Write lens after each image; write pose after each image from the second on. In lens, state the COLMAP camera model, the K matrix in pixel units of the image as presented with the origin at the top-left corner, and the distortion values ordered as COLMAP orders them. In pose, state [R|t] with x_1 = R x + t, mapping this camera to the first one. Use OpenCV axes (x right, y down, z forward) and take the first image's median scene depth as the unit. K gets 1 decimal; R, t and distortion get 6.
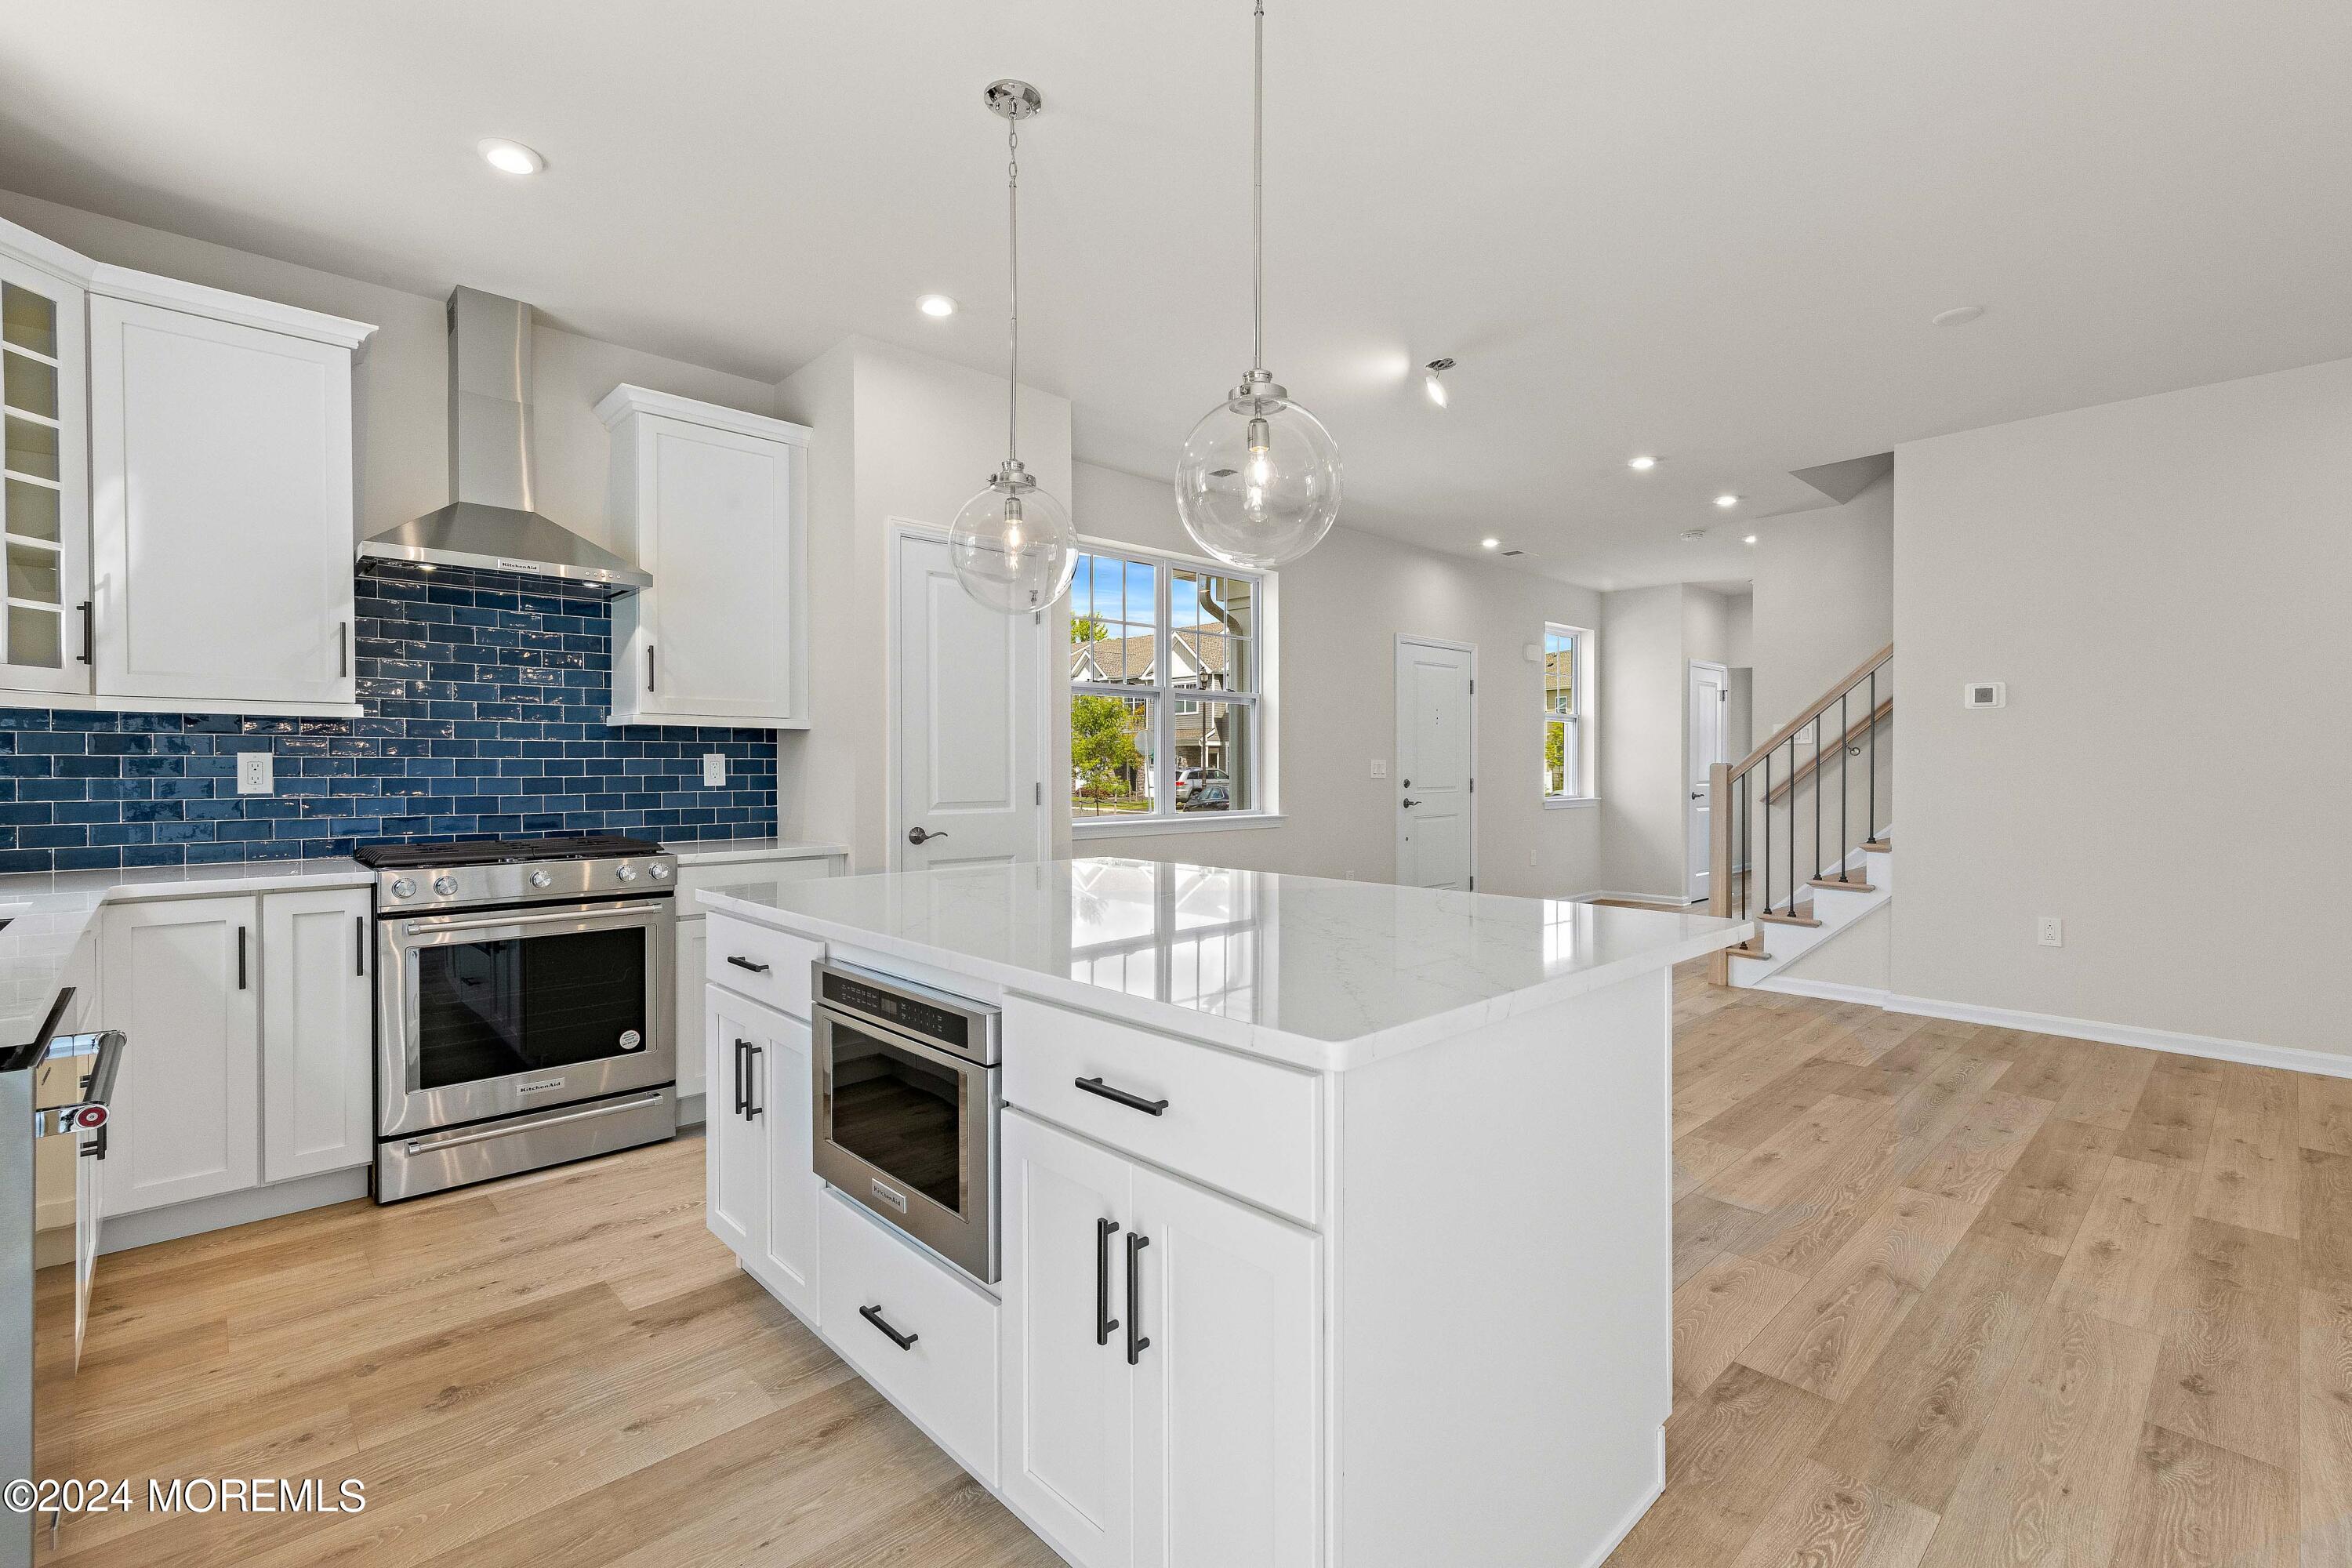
lens RADIAL K [[1049.4, 0, 1155.8], [0, 1049.4, 781.2], [0, 0, 1]] dist [0.006882, -0.001631]
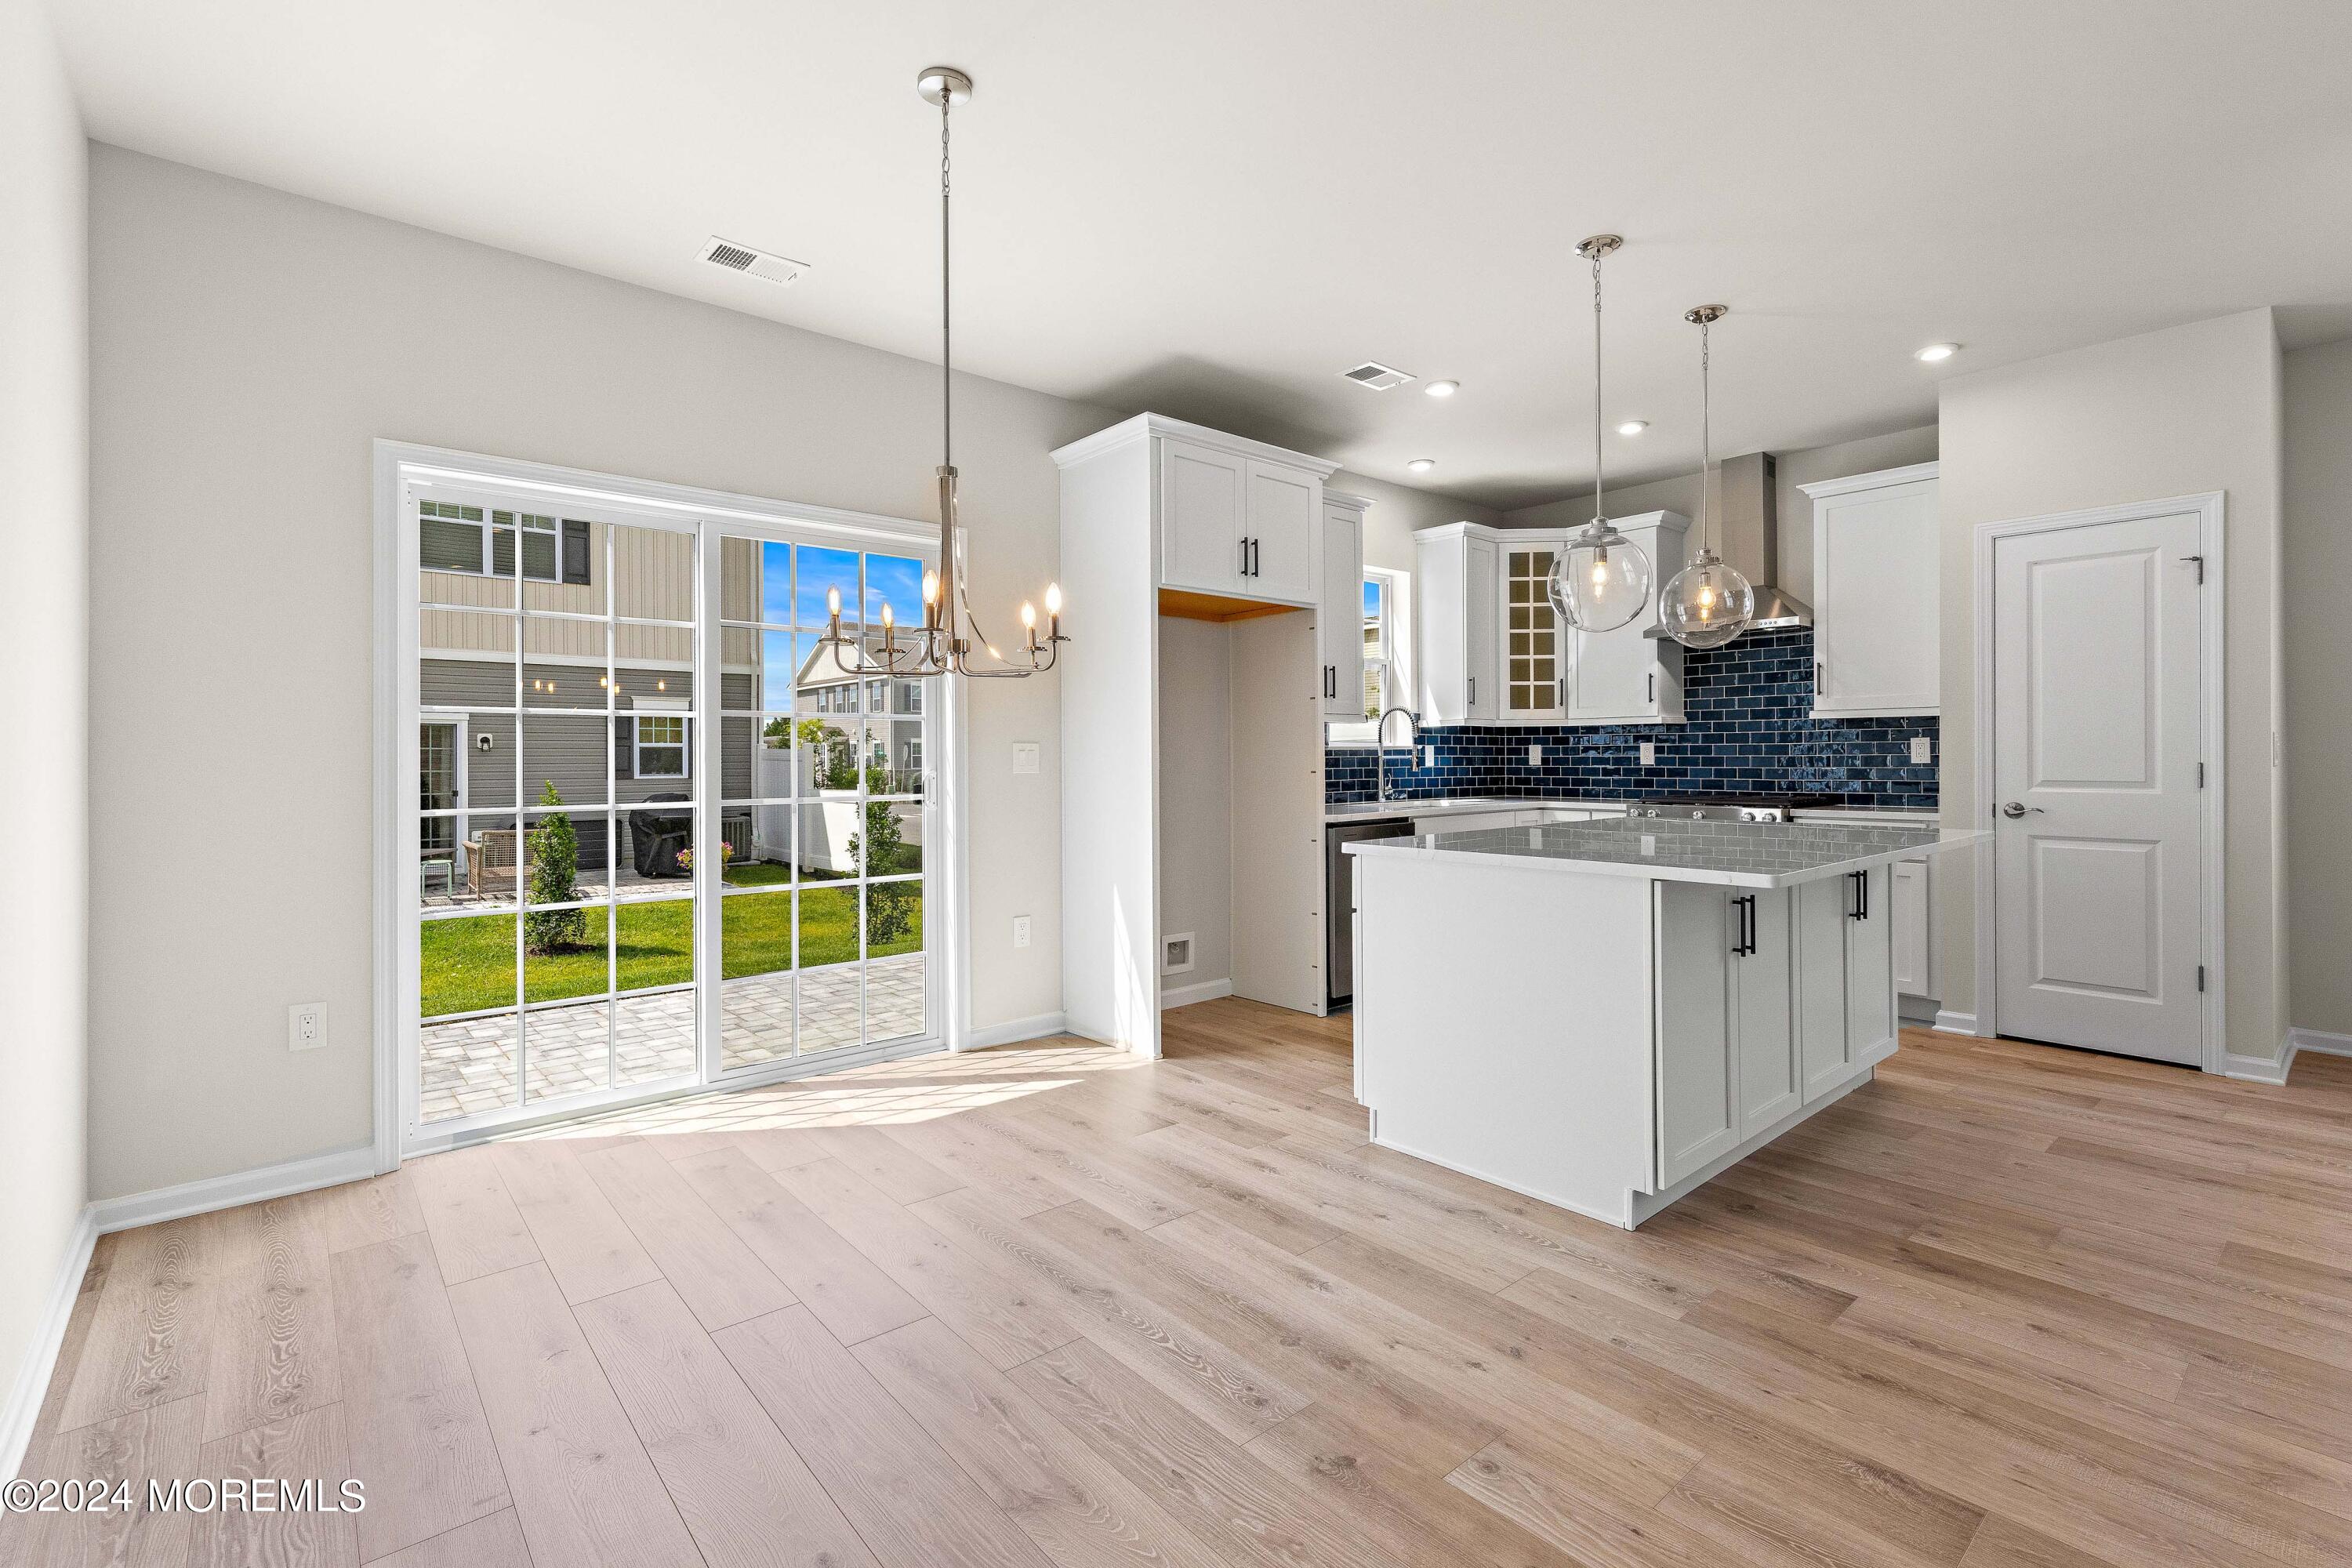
lens RADIAL K [[1049.4, 0, 1187.2], [0, 1049.4, 772.6], [0, 0, 1]] dist [0.006882, -0.001631]
pose [[-0.032406, 0.017185, -0.999327, 1.102206], [-0.007347, 0.999821, 0.017432, -0.000458], [0.999448, 0.007907, -0.032274, 0.229668]]
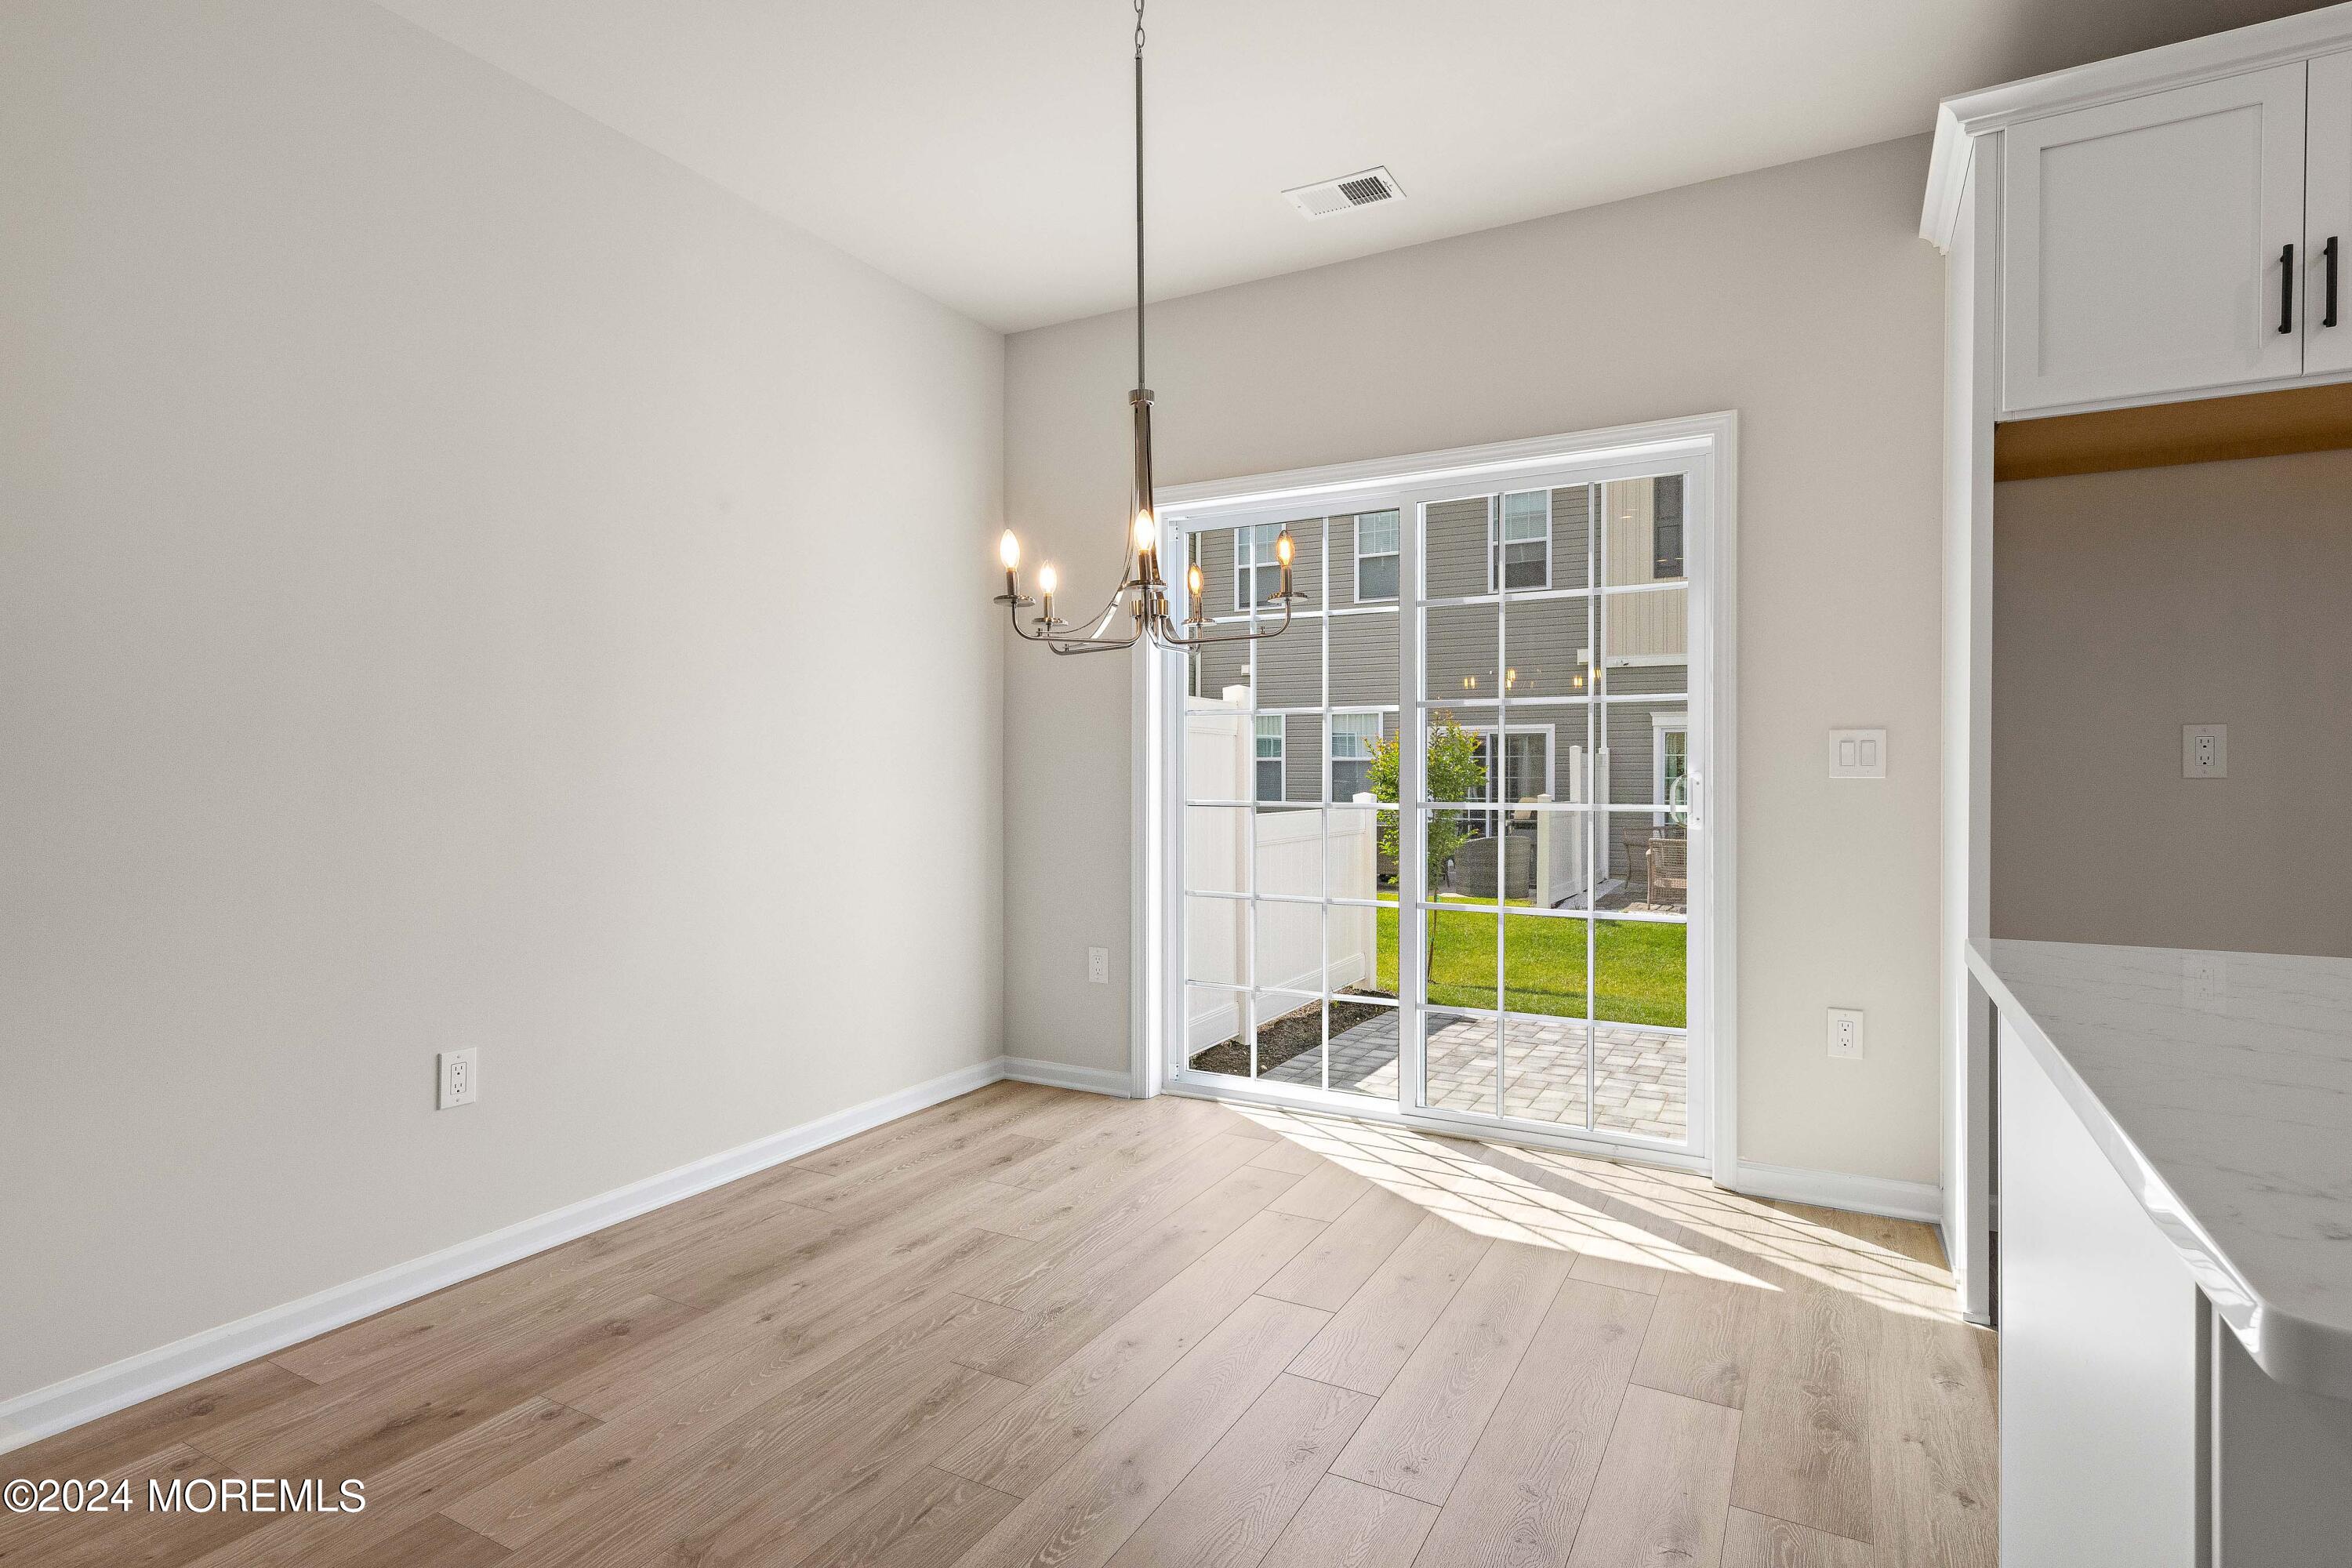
lens RADIAL K [[1193.2, 0, 1179.8], [0, 1193.2, 778.9], [0, 0, 1]] dist [0.016503, 0.000099]
pose [[-0.947146, 0.004537, -0.320771, 0.540264], [-0.002370, 0.999774, 0.021139, 0.008664], [0.320795, 0.020782, -0.946921, 0.728293]]
